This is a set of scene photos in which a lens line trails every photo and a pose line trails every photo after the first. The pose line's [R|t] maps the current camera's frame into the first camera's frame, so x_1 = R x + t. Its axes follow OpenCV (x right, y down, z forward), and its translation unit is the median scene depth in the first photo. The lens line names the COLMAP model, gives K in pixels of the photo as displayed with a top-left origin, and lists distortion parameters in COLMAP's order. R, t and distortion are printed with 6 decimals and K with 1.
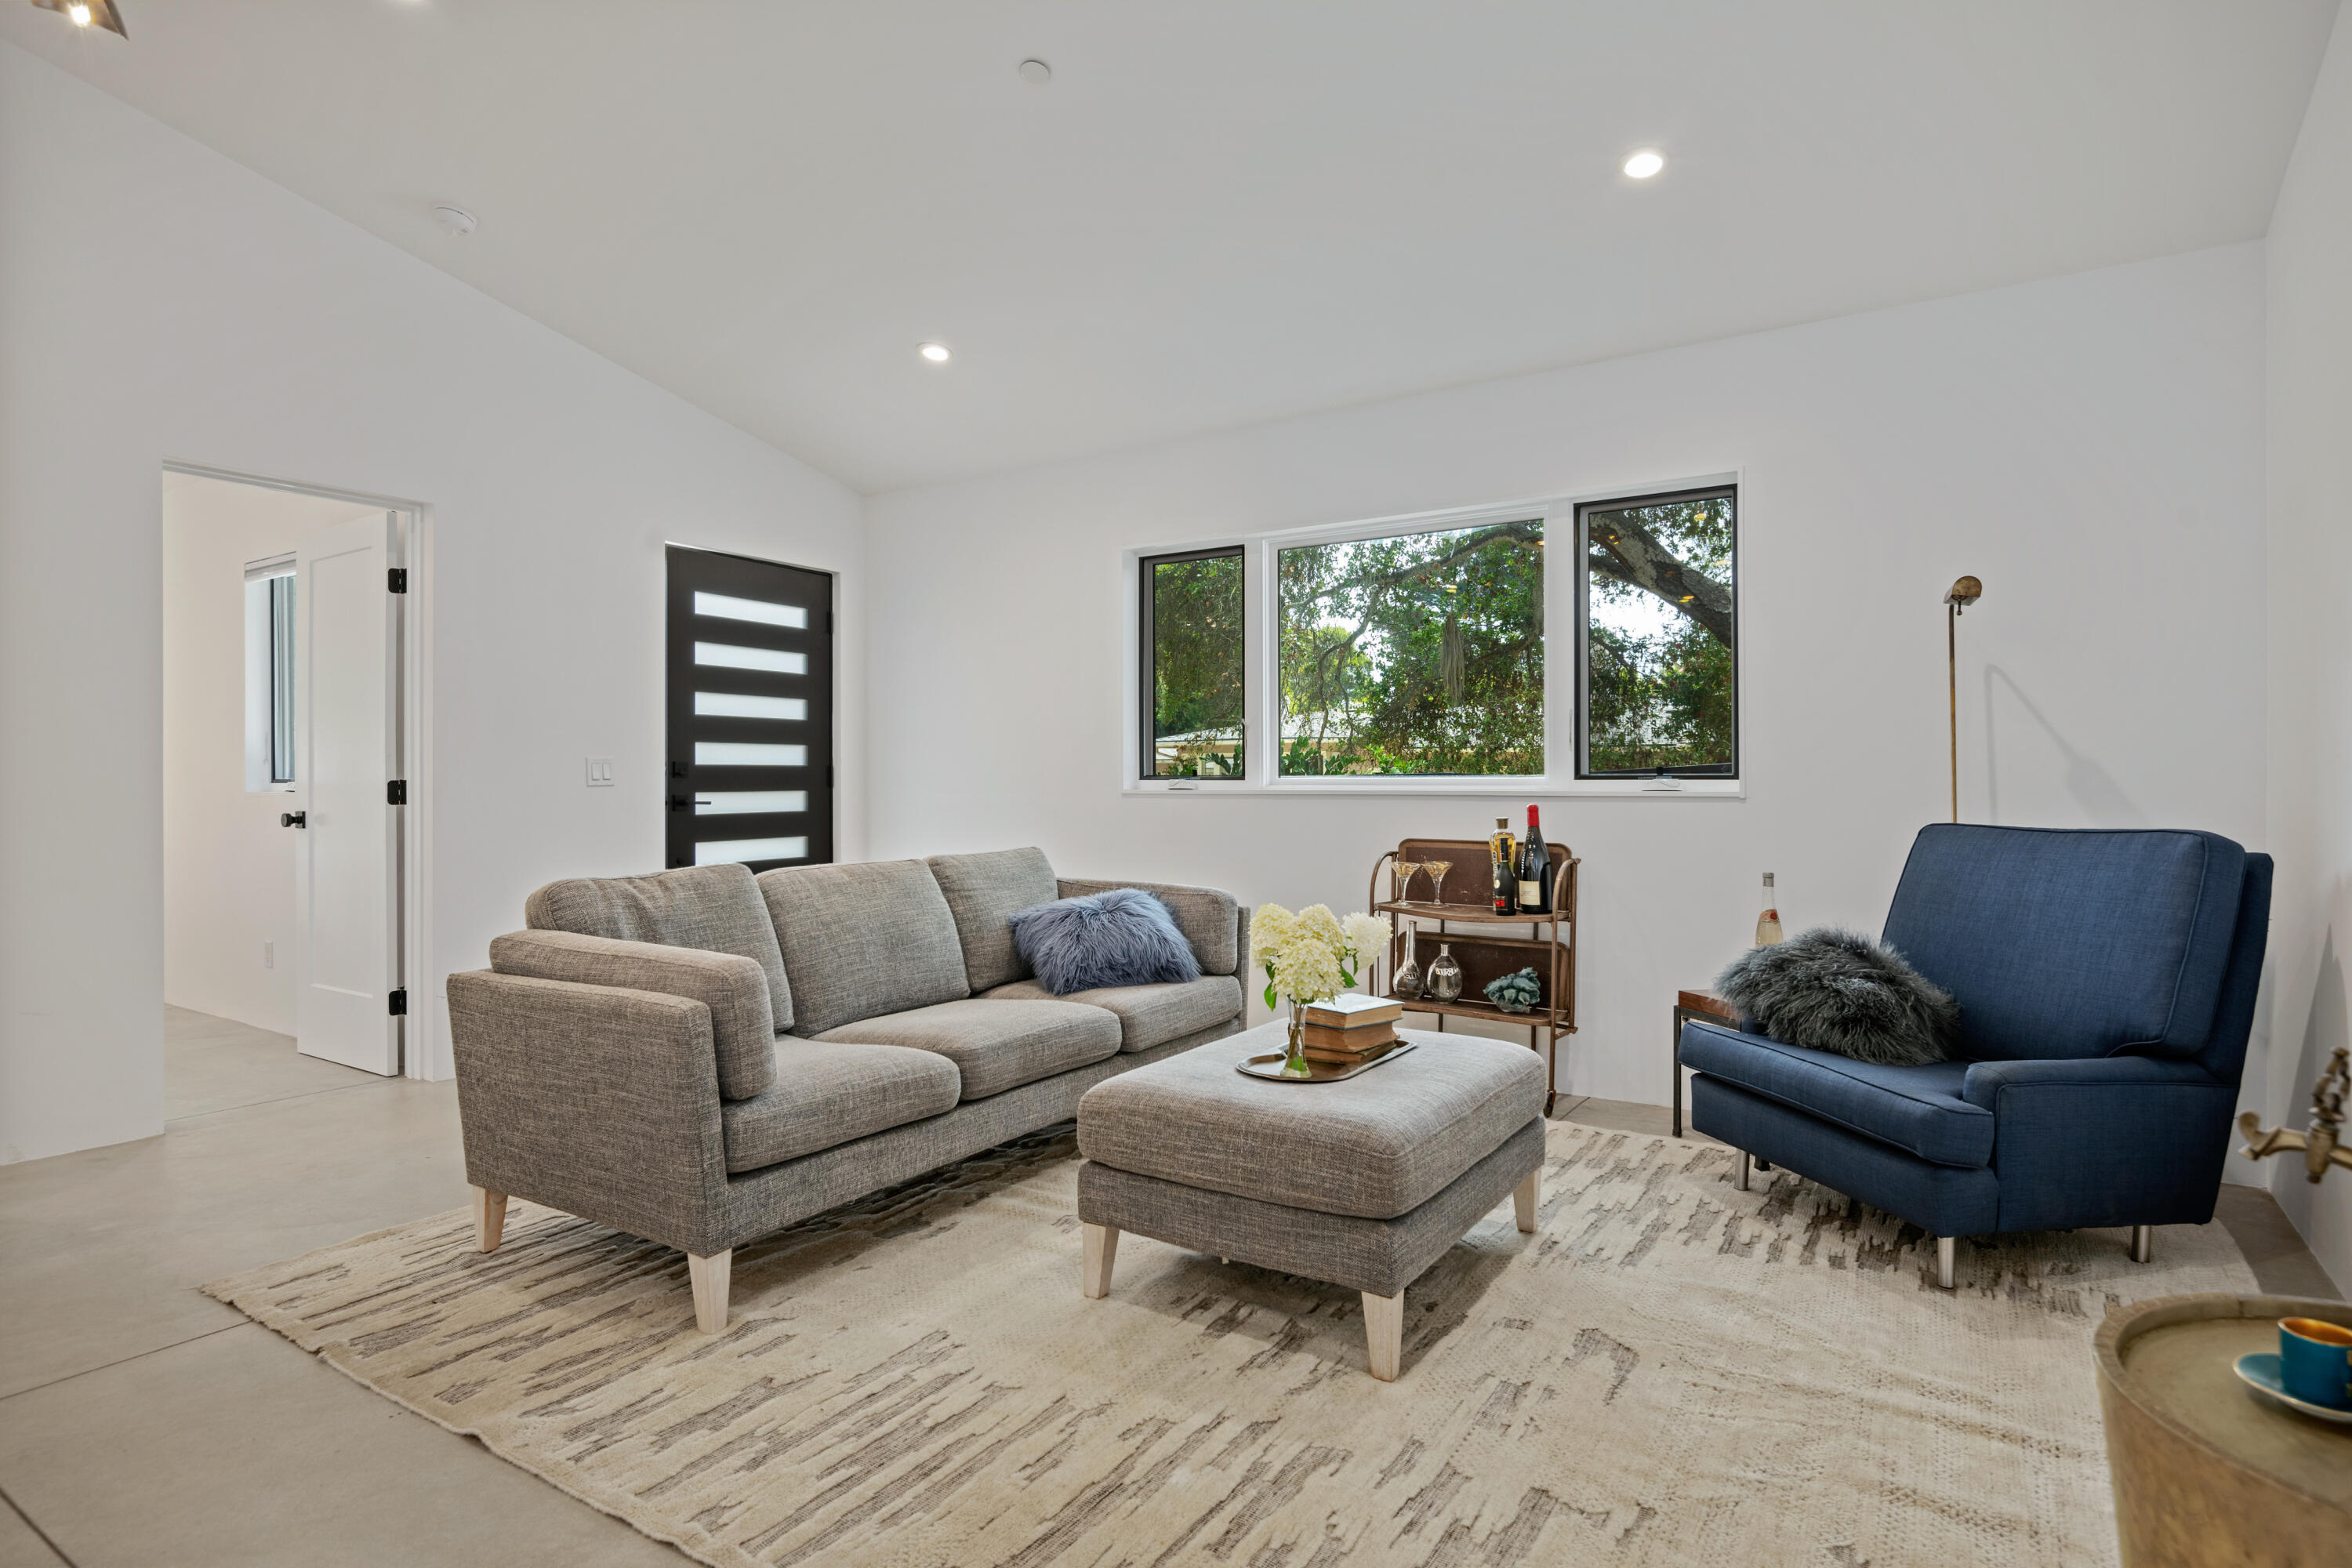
lens RADIAL K [[1238.2, 0, 1170.4], [0, 1238.2, 788.5], [0, 0, 1]] dist [-0.001565, -0.001734]
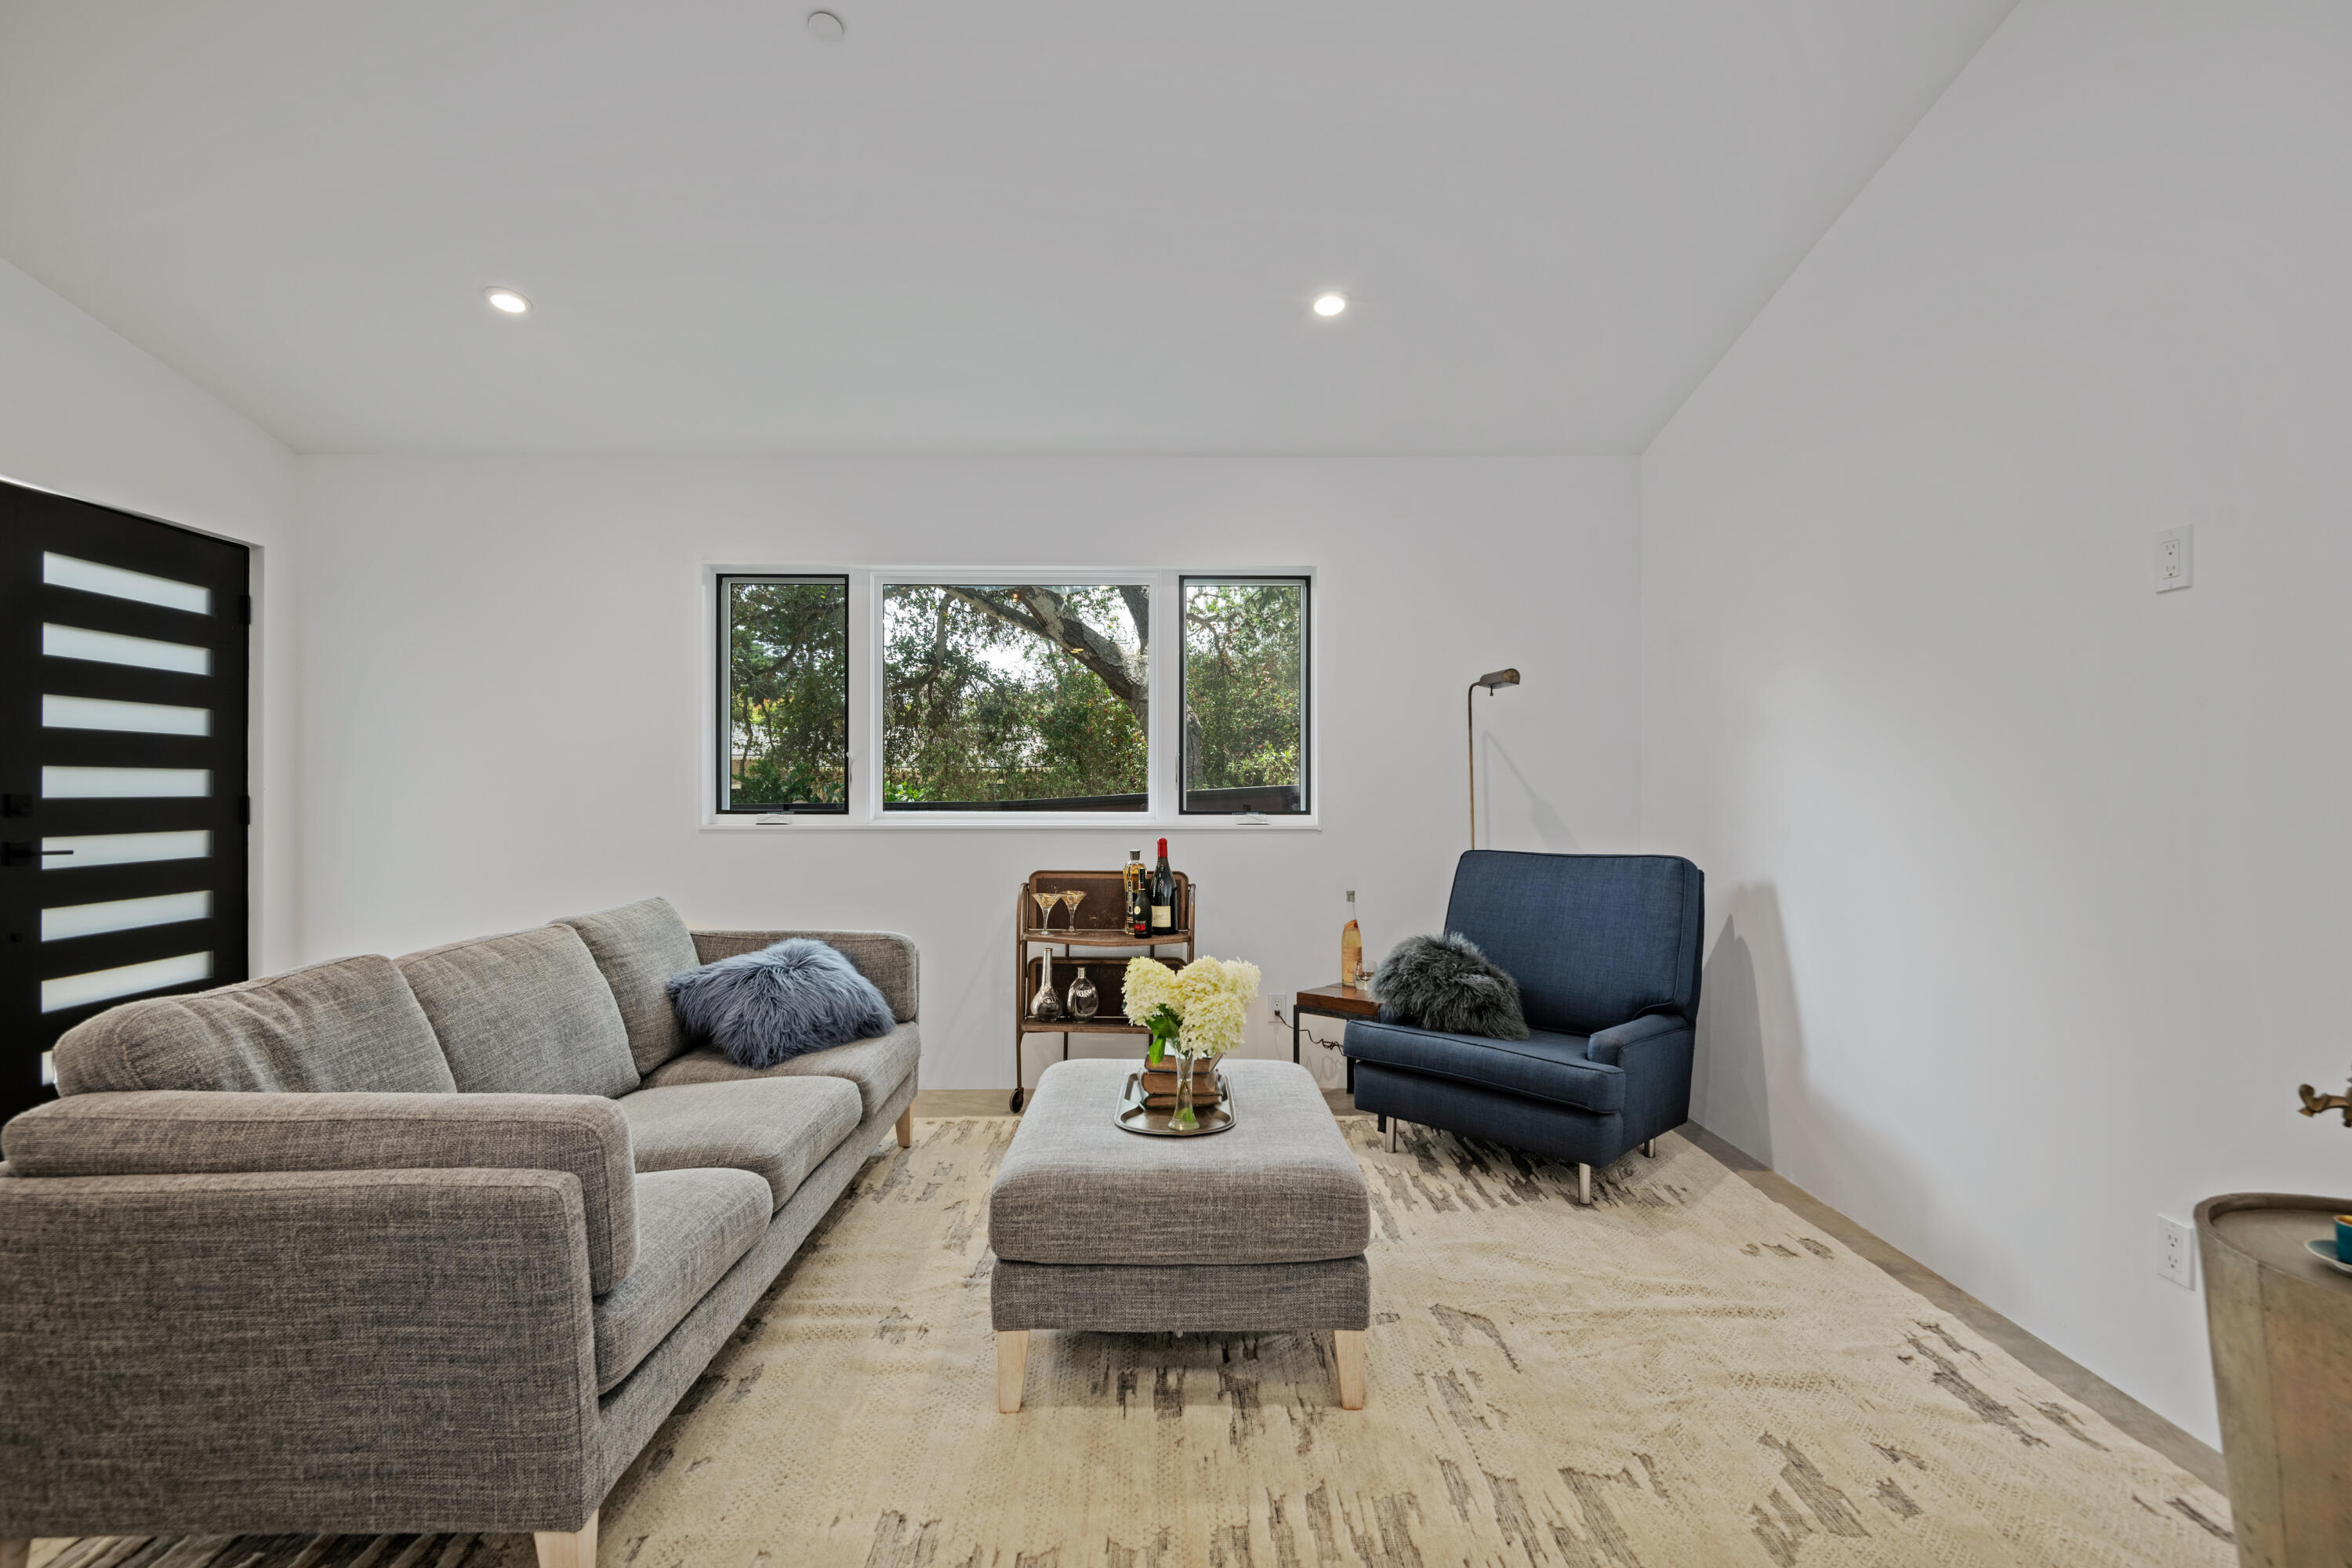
lens RADIAL K [[1094.7, 0, 1188.4], [0, 1094.7, 797.3], [0, 0, 1]] dist [0.004034, -0.005679]
pose [[0.828868, -0.000597, 0.559444, -0.332613], [0.002019, 0.999996, -0.001924, -0.030053], [-0.559441, 0.002725, 0.828866, 0.216302]]
